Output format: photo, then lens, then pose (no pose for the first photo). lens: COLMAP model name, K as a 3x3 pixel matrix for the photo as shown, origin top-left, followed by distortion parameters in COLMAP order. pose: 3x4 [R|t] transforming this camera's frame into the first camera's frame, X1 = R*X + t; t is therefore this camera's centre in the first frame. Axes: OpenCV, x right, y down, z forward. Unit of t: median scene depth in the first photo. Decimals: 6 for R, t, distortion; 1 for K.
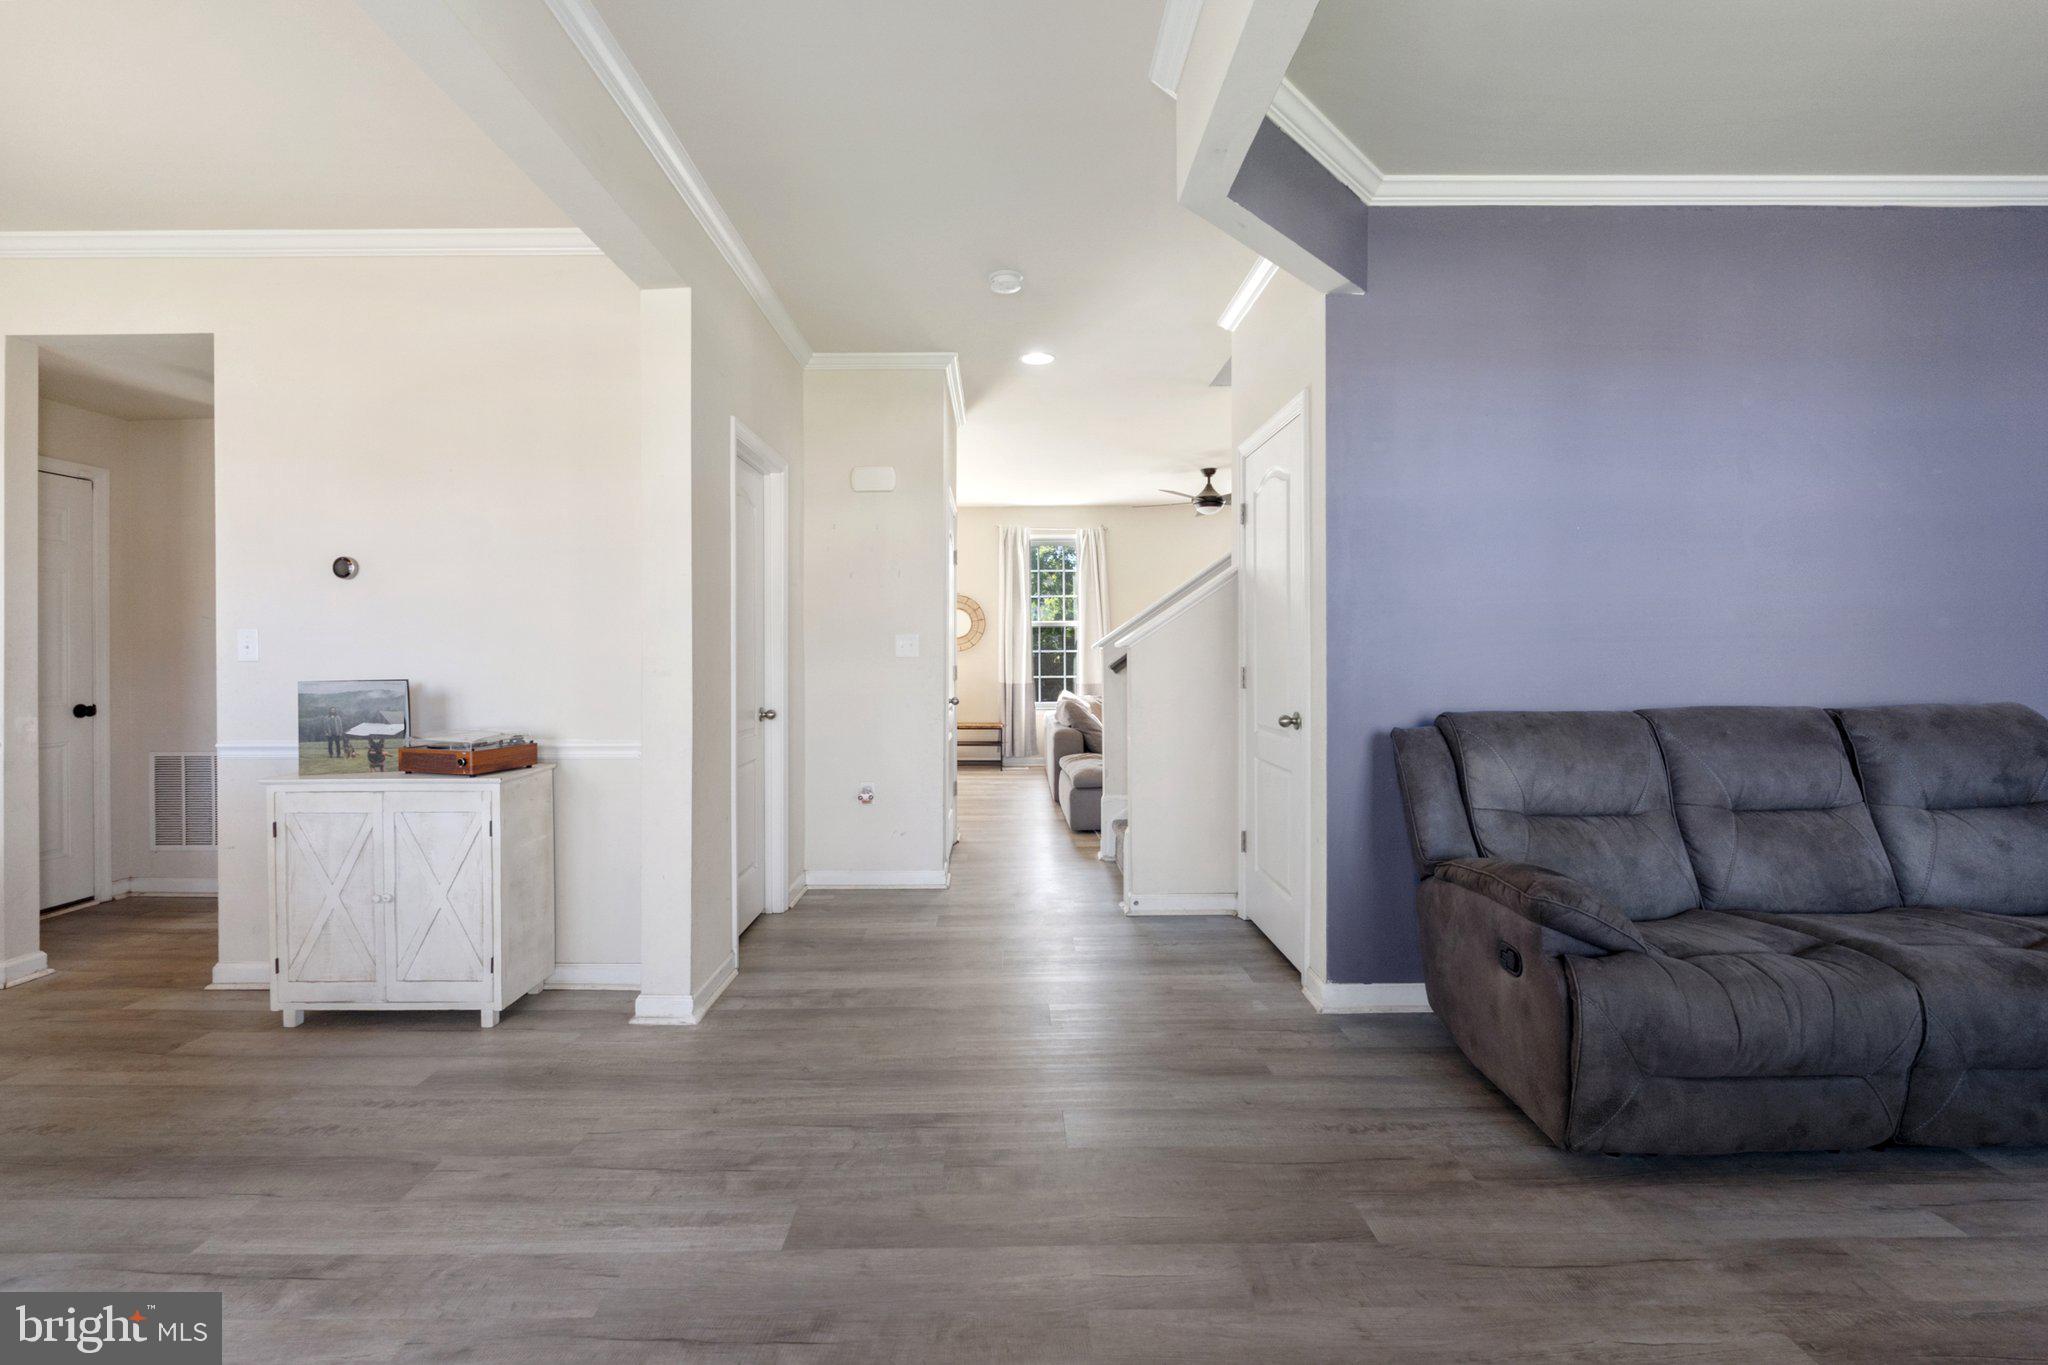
lens RADIAL K [[871.5, 0, 1006.2], [0, 871.5, 667.9], [0, 0, 1]] dist [-0.004577, -0.001646]
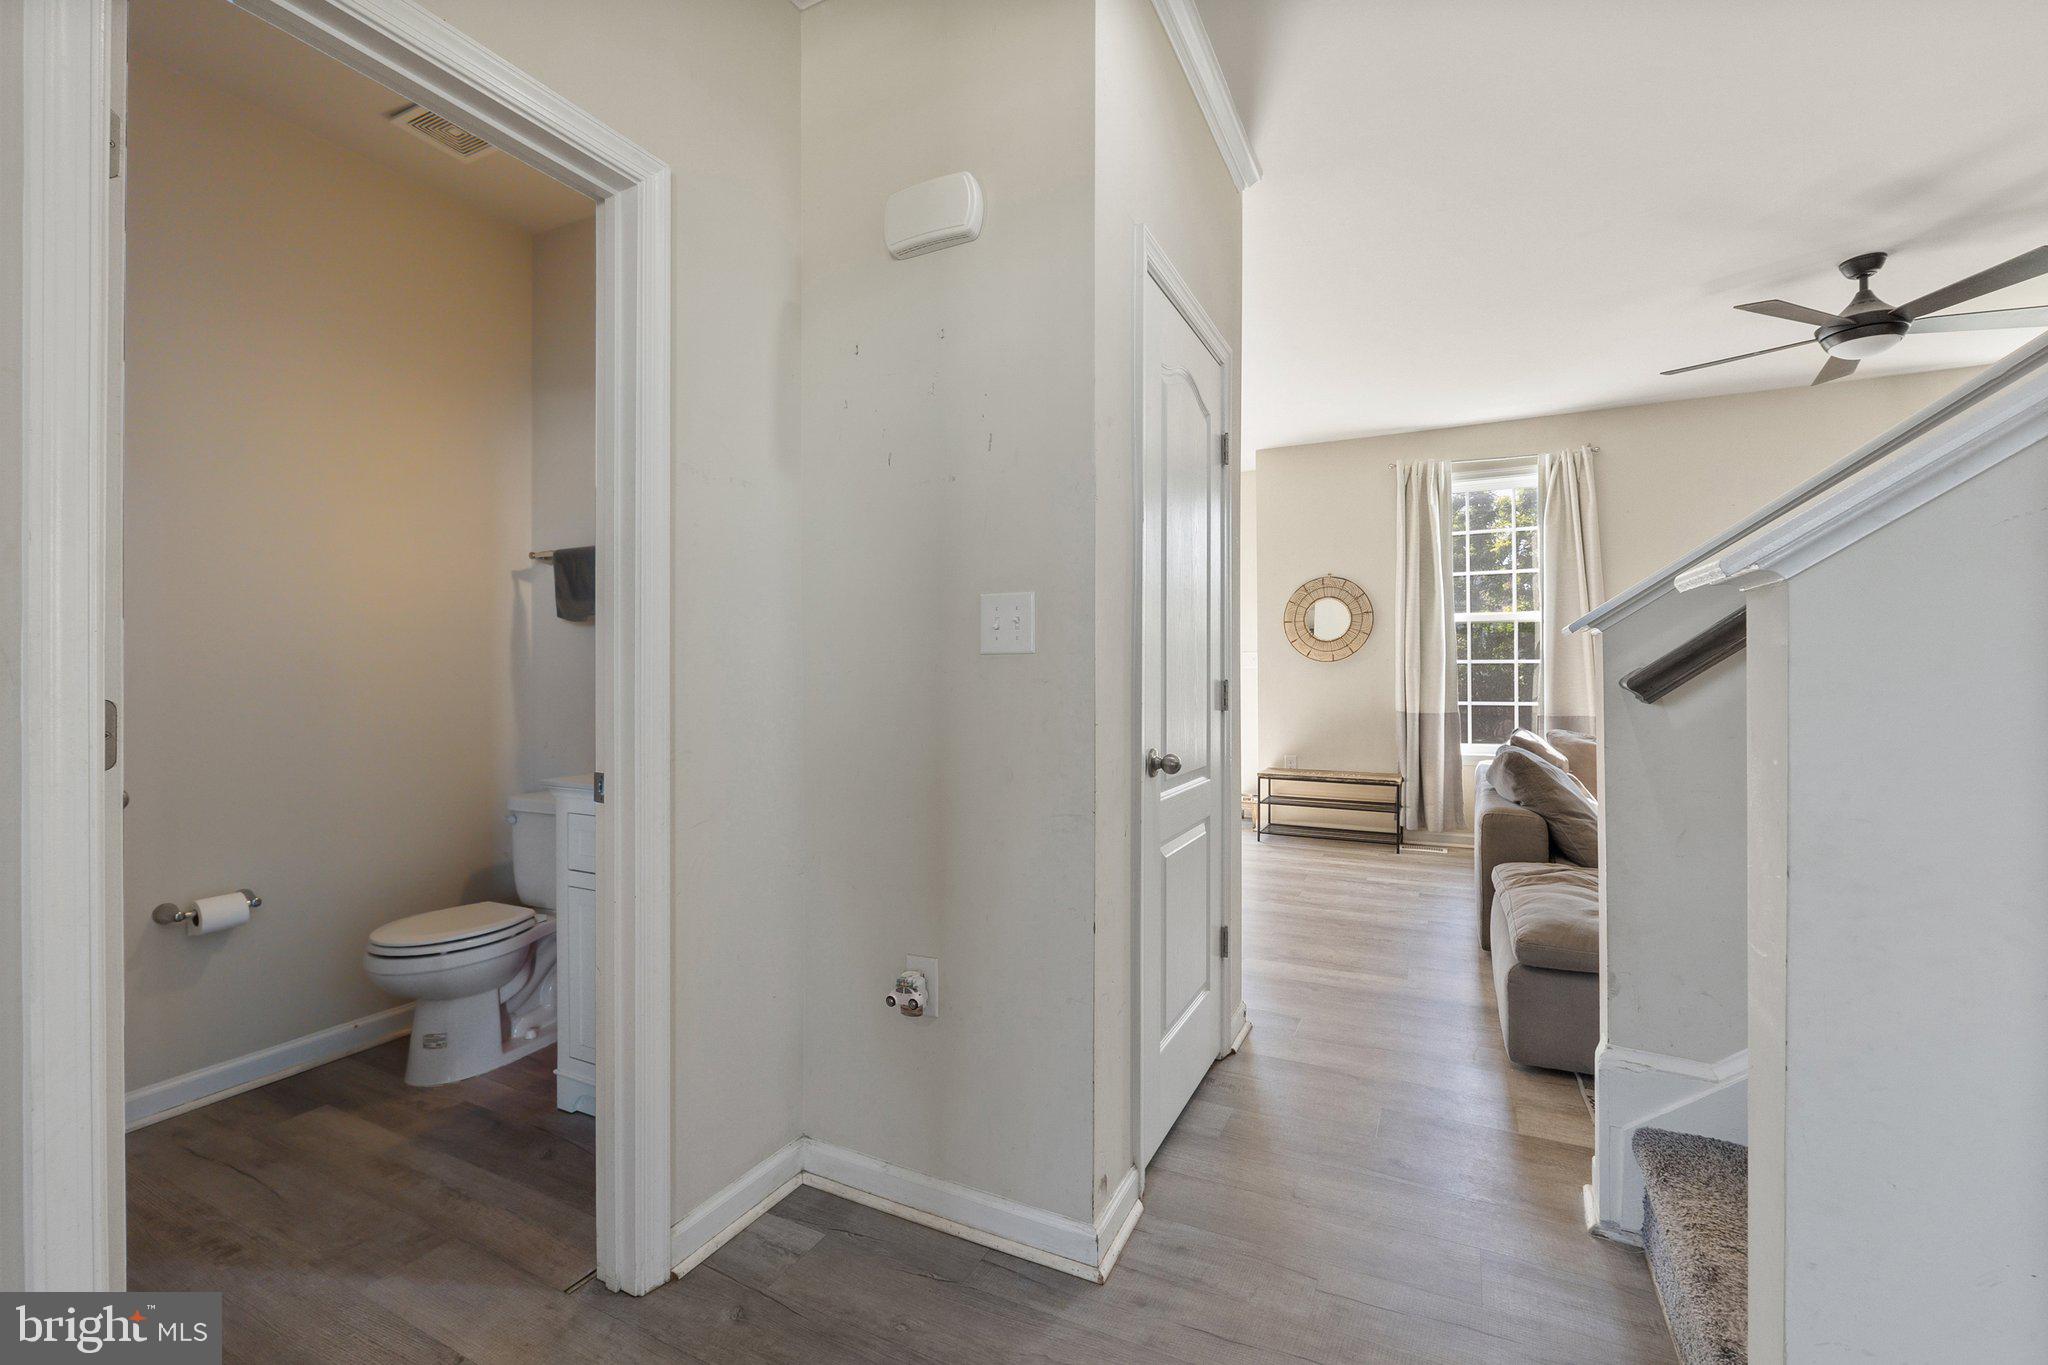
lens RADIAL K [[871.5, 0, 1010.5], [0, 871.5, 675.6], [0, 0, 1]] dist [-0.004577, -0.001646]
pose [[0.889048, -0.001028, -0.457812, 0.042824], [-0.005693, 0.999895, -0.013300, 0.001373], [0.457778, 0.014431, 0.888949, 0.414062]]
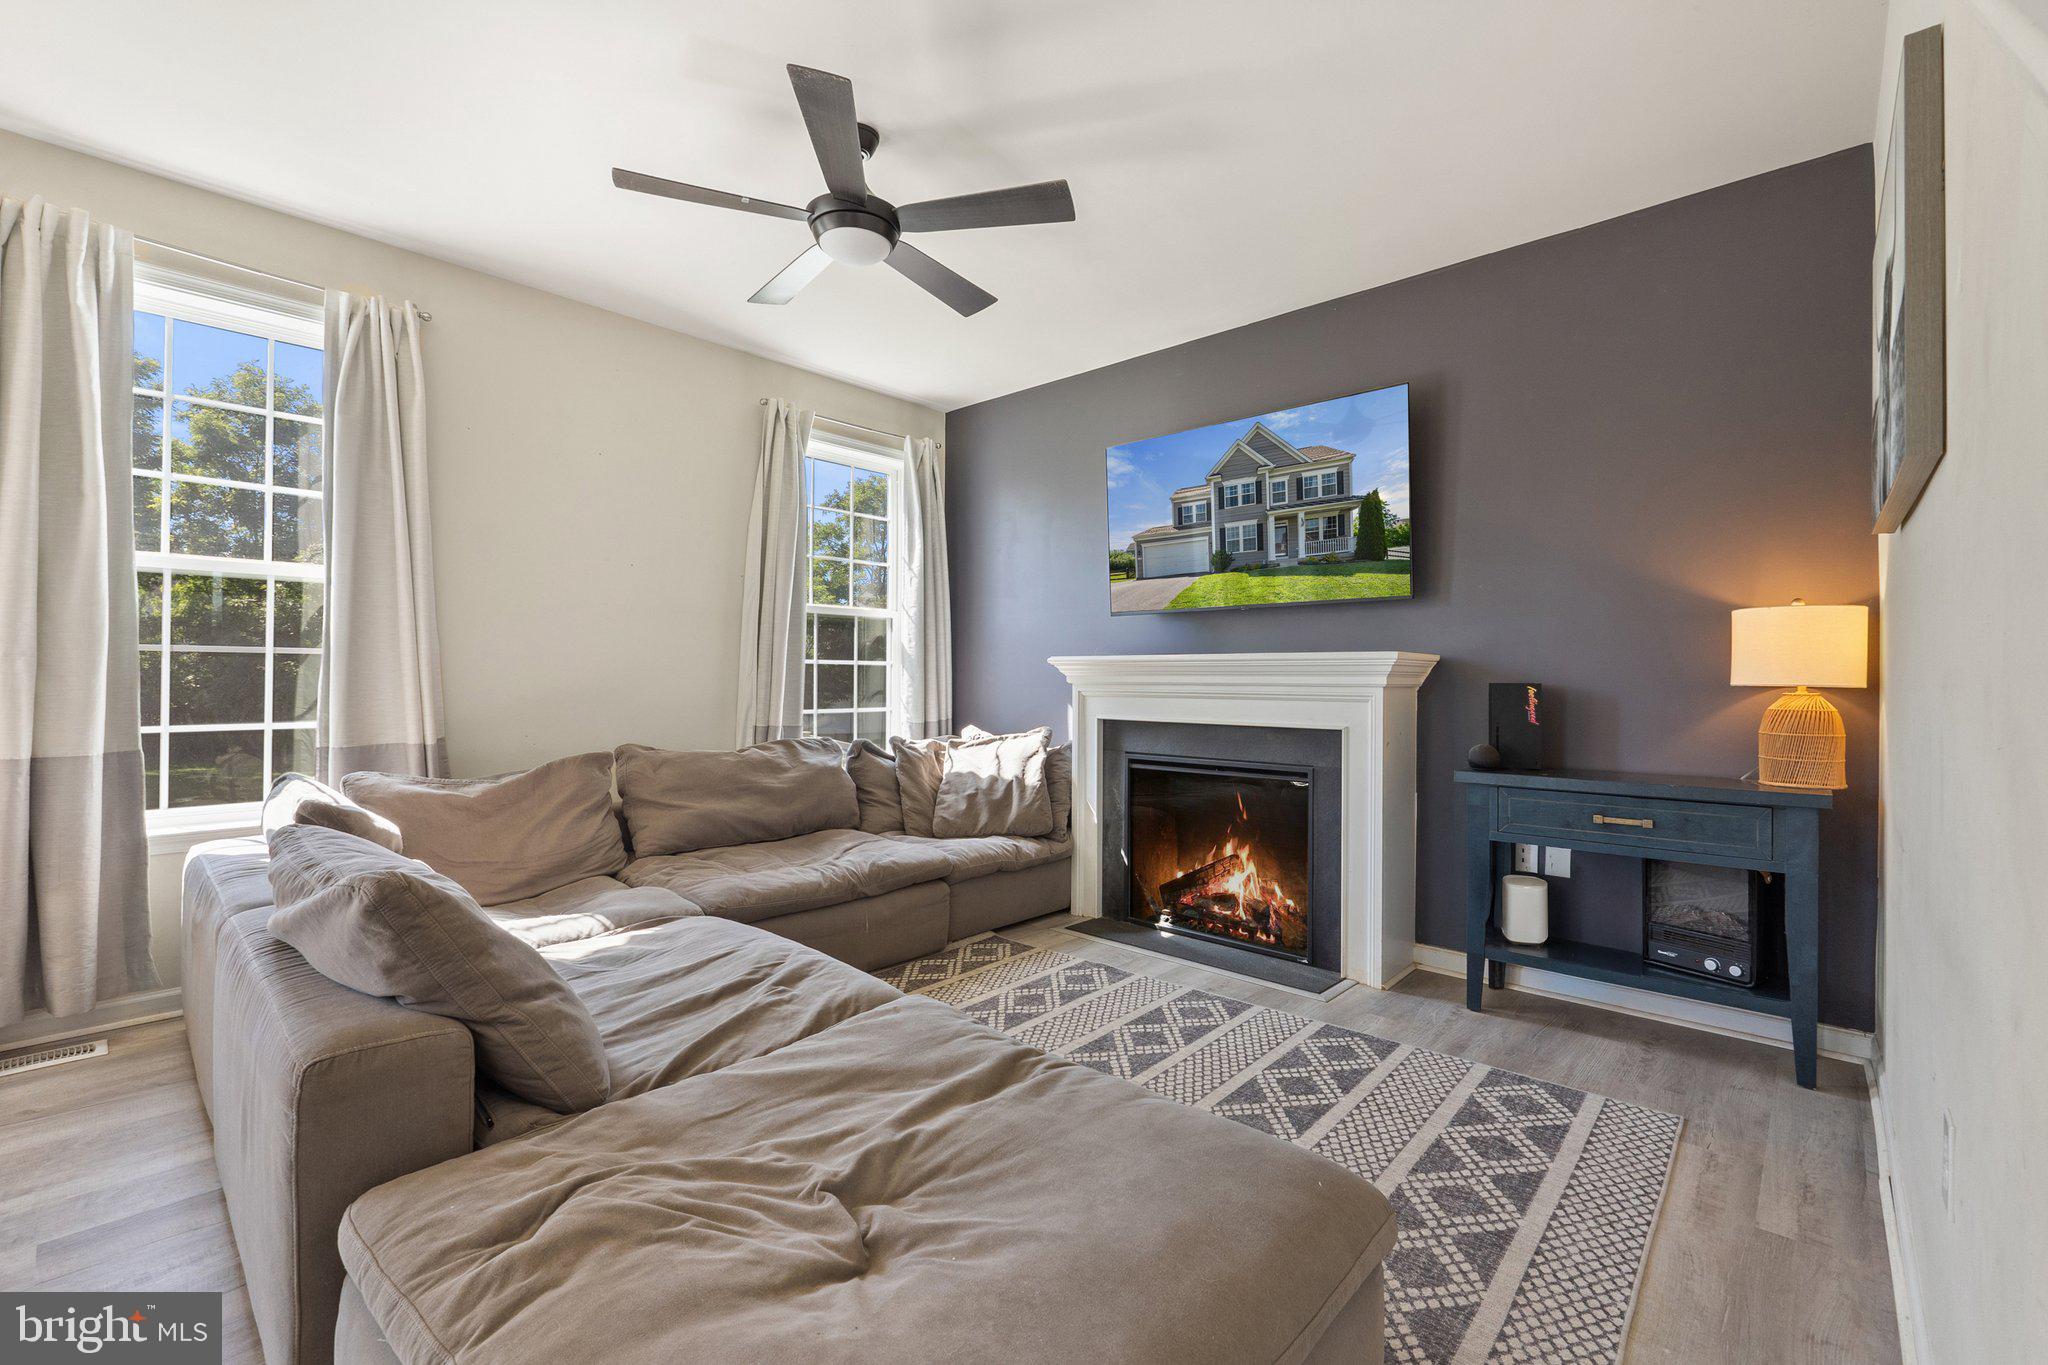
lens RADIAL K [[871.5, 0, 1029.0], [0, 871.5, 667.3], [0, 0, 1]] dist [-0.004577, -0.001646]
pose [[0.673804, 0.010536, 0.738835, 0.023660], [0.007344, 0.999753, -0.020955, -0.004560], [-0.738873, 0.019546, 0.673561, 0.752198]]
